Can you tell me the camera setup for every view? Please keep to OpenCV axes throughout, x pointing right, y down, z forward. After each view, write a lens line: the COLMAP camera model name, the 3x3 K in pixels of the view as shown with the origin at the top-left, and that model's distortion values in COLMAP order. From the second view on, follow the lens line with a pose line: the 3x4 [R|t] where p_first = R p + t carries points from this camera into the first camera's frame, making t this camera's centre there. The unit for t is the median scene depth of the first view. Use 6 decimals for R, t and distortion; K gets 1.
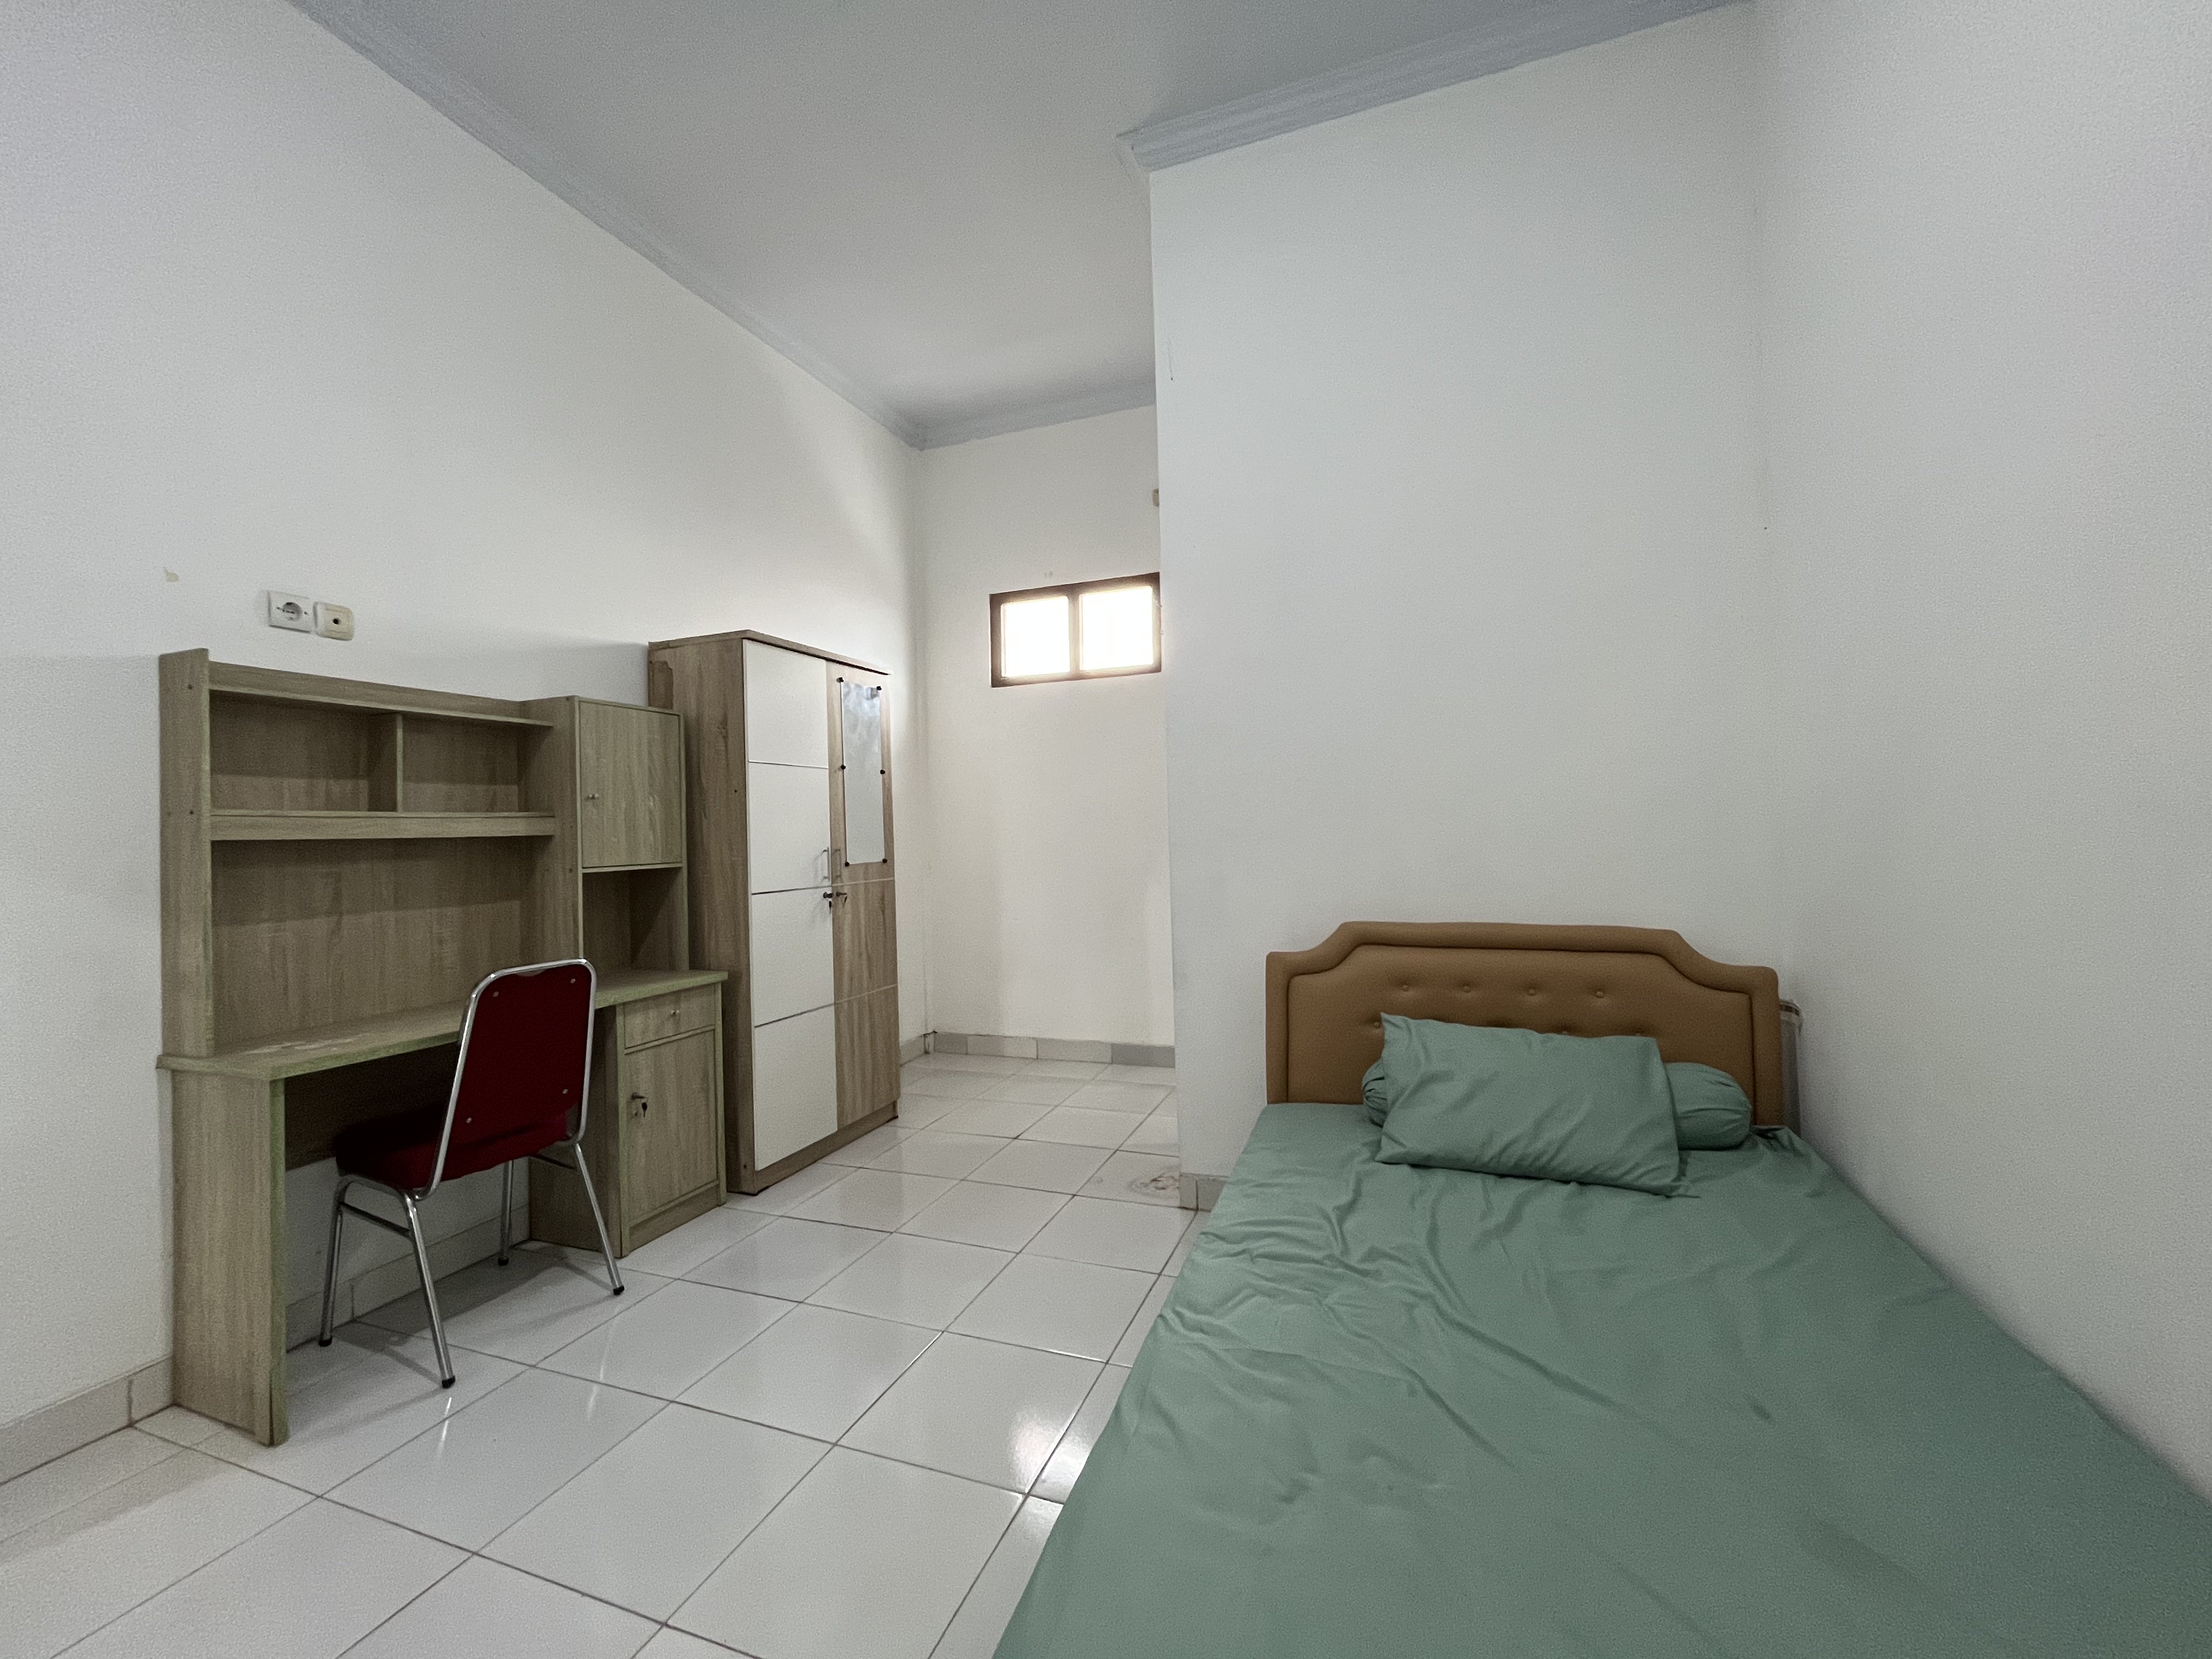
lens RADIAL K [[893.1, 0, 1105.0], [0, 893.1, 816.6], [0, 0, 1]] dist [-0.003178, -0.000086]
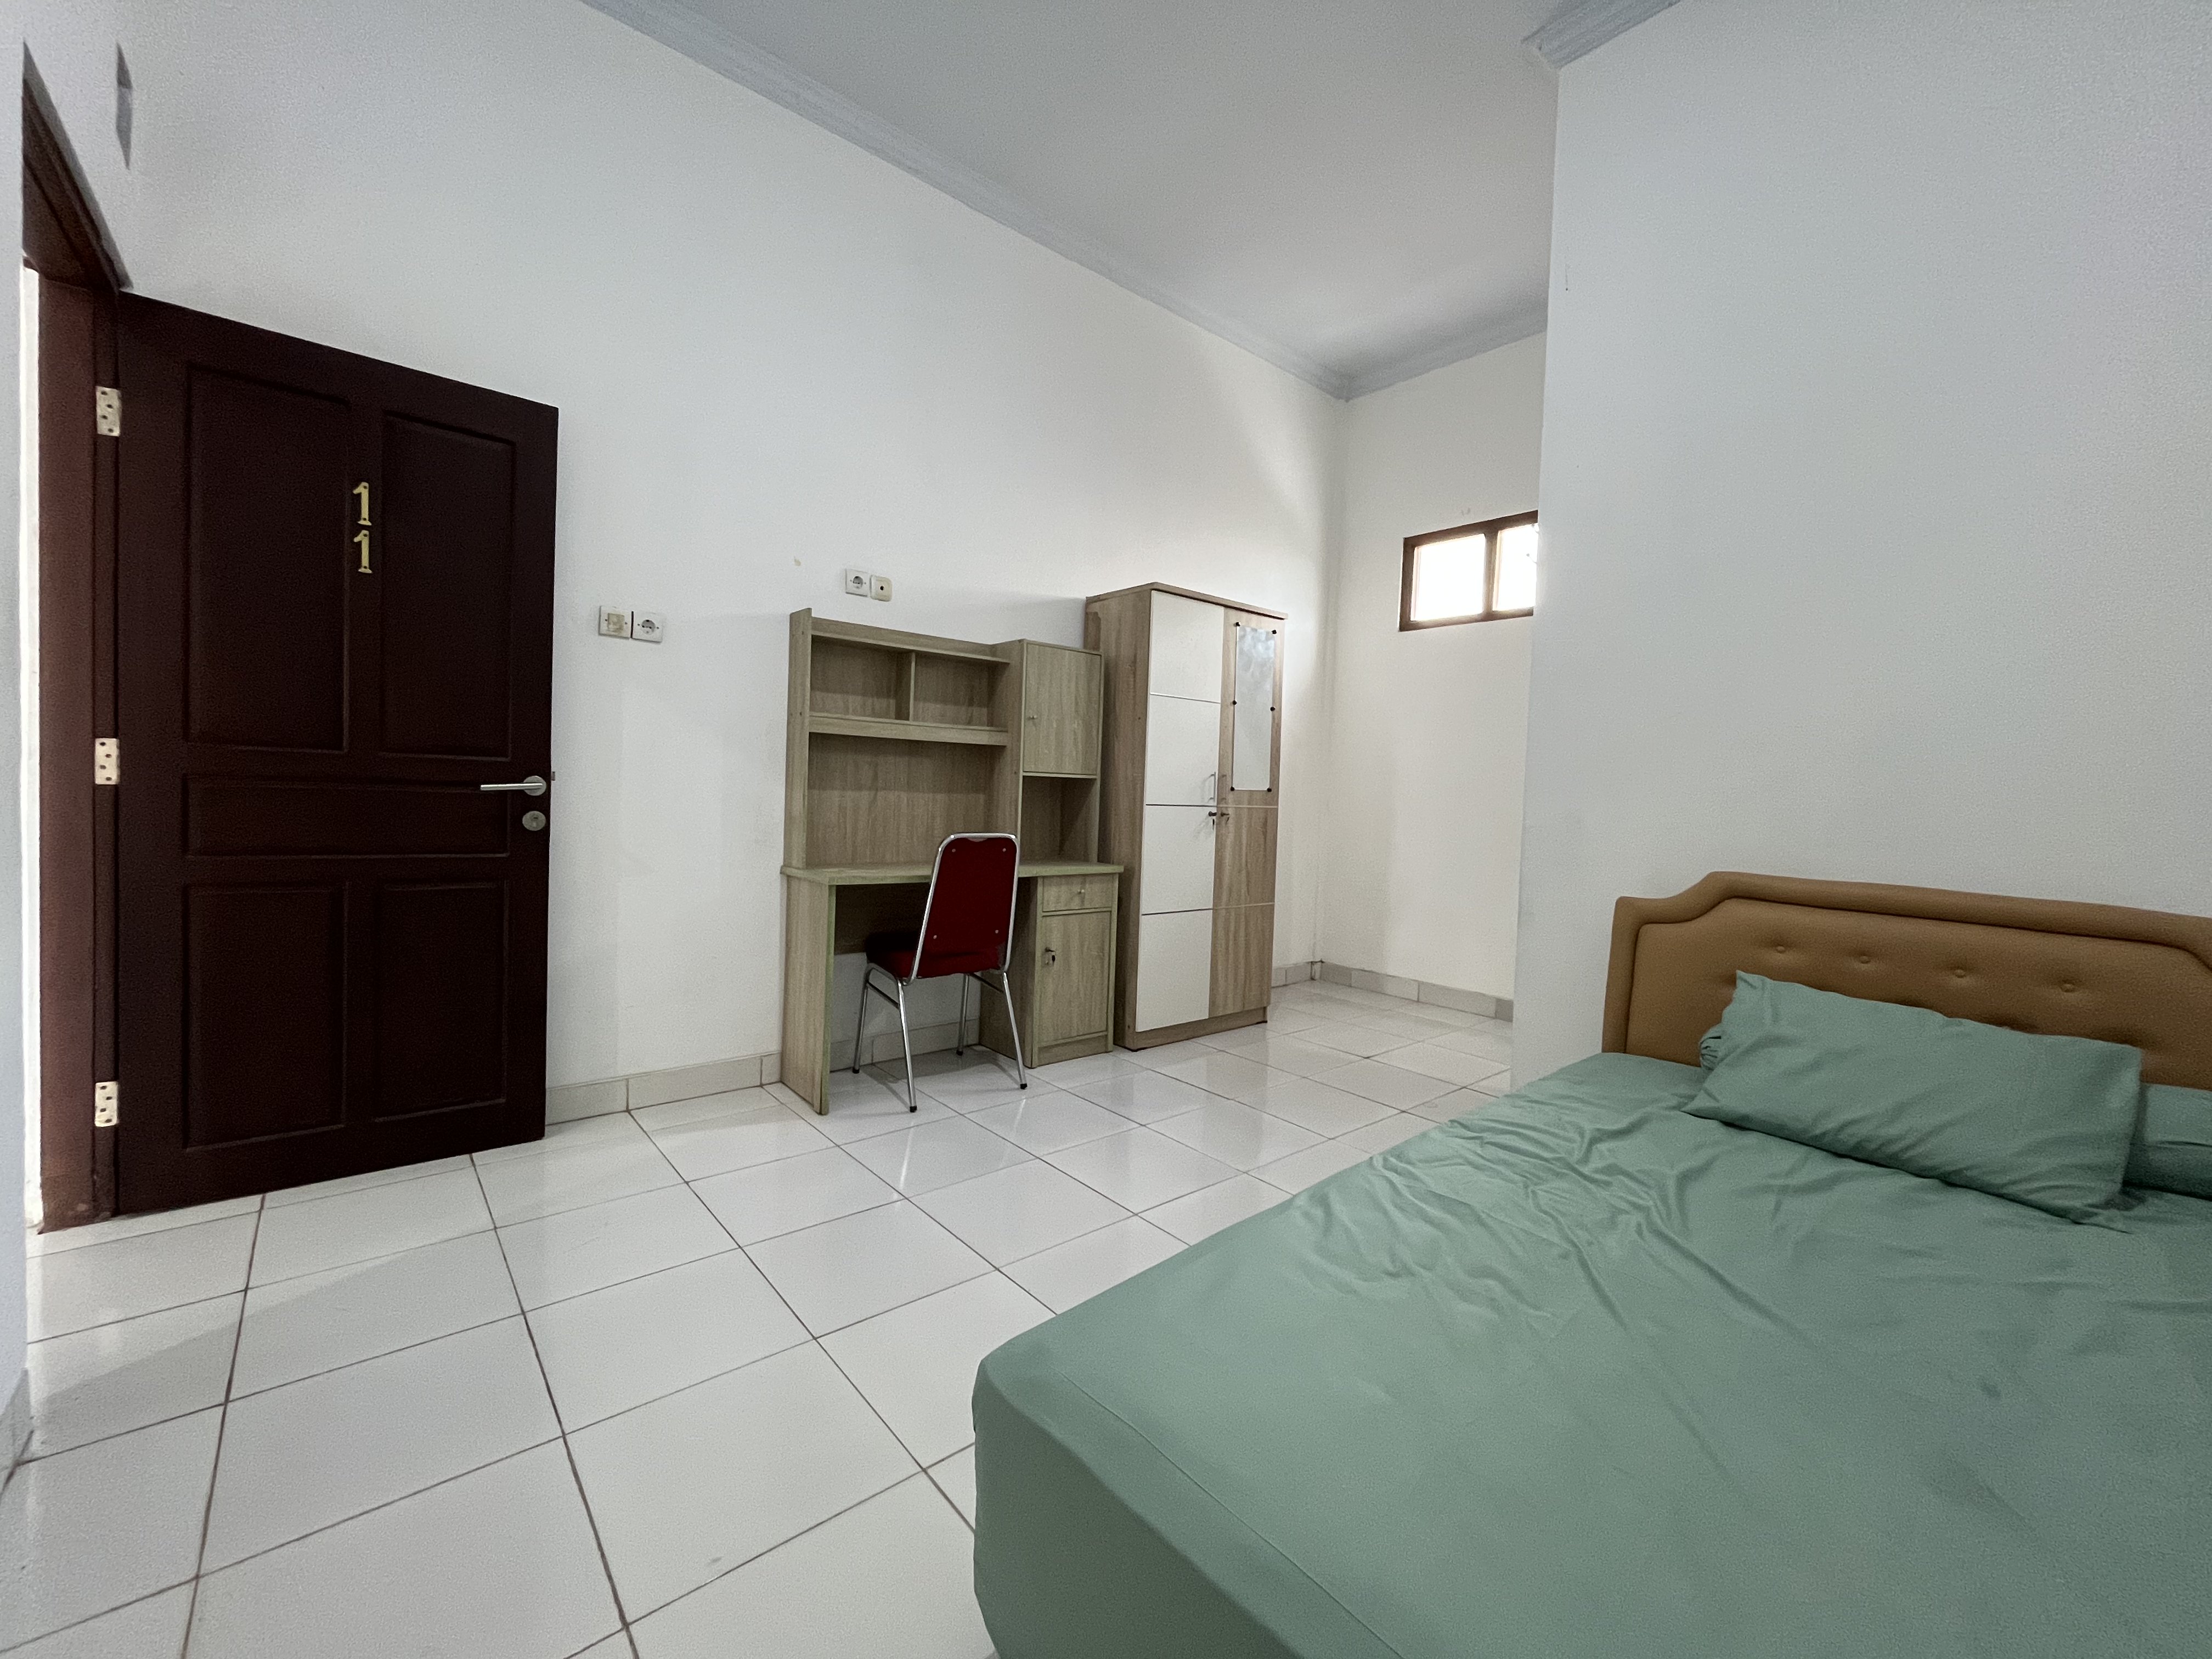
lens RADIAL K [[893.1, 0, 1105.0], [0, 893.1, 816.6], [0, 0, 1]] dist [-0.003178, -0.000086]
pose [[0.871123, 0.074092, -0.485443, 0.160034], [-0.052668, 0.996947, 0.057649, 0.041781], [0.488232, -0.024653, 0.872365, -0.085120]]
